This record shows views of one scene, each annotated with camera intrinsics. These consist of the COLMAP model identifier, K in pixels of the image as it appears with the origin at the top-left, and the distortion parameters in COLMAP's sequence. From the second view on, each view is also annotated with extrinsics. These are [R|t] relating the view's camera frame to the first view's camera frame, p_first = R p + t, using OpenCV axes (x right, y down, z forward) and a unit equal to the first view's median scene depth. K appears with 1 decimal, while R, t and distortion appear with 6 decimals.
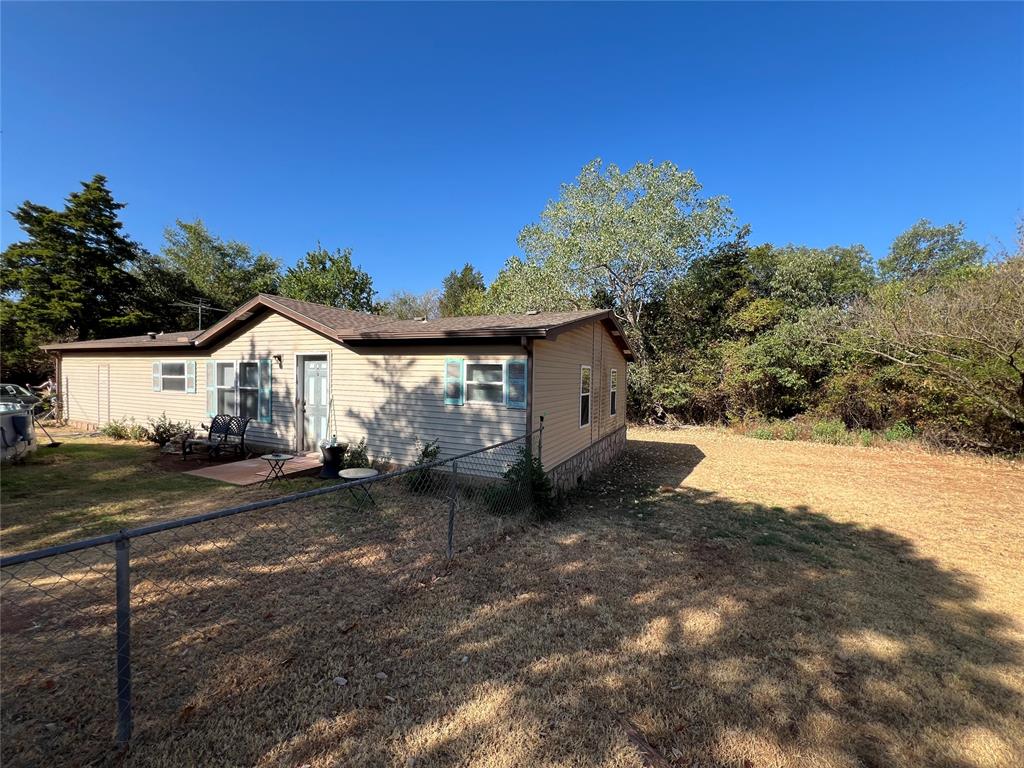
lens RADIAL K [[408.7, 0, 512.8], [0, 408.7, 386.6], [0, 0, 1]] dist [0.000521, 0.000251]
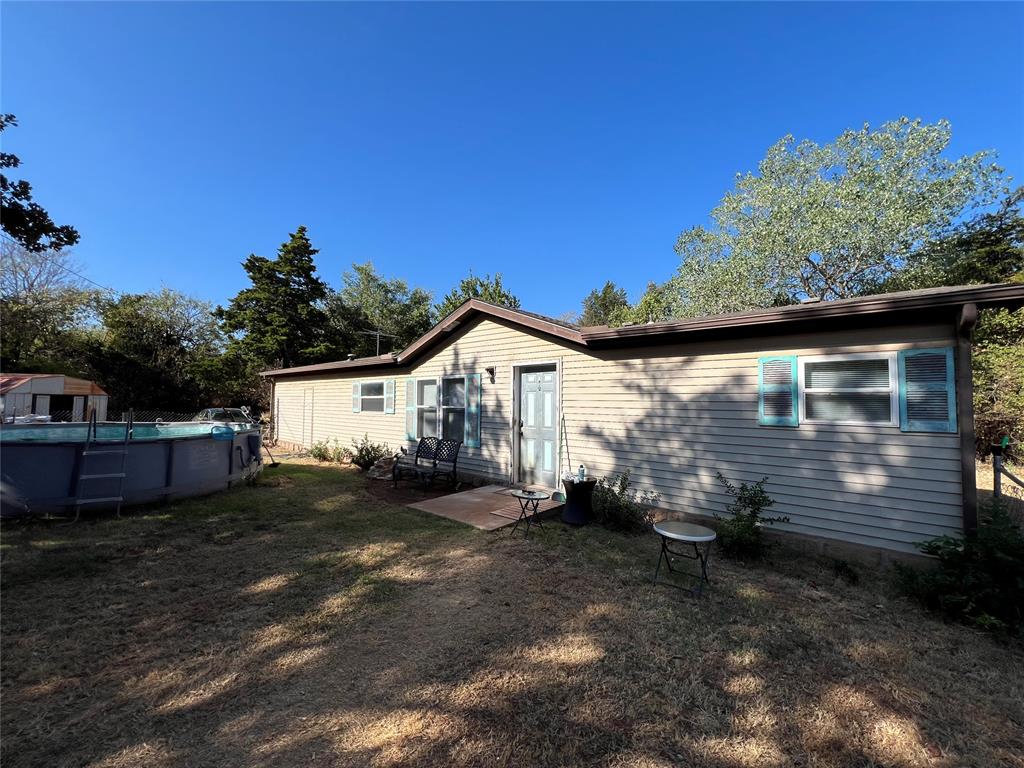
lens RADIAL K [[408.7, 0, 512.8], [0, 408.7, 386.6], [0, 0, 1]] dist [0.000521, 0.000251]
pose [[0.961440, -0.020209, -0.274272, -0.260379], [0.002189, 0.997827, -0.065850, 0.016445], [0.275007, 0.062711, 0.959395, 0.173146]]
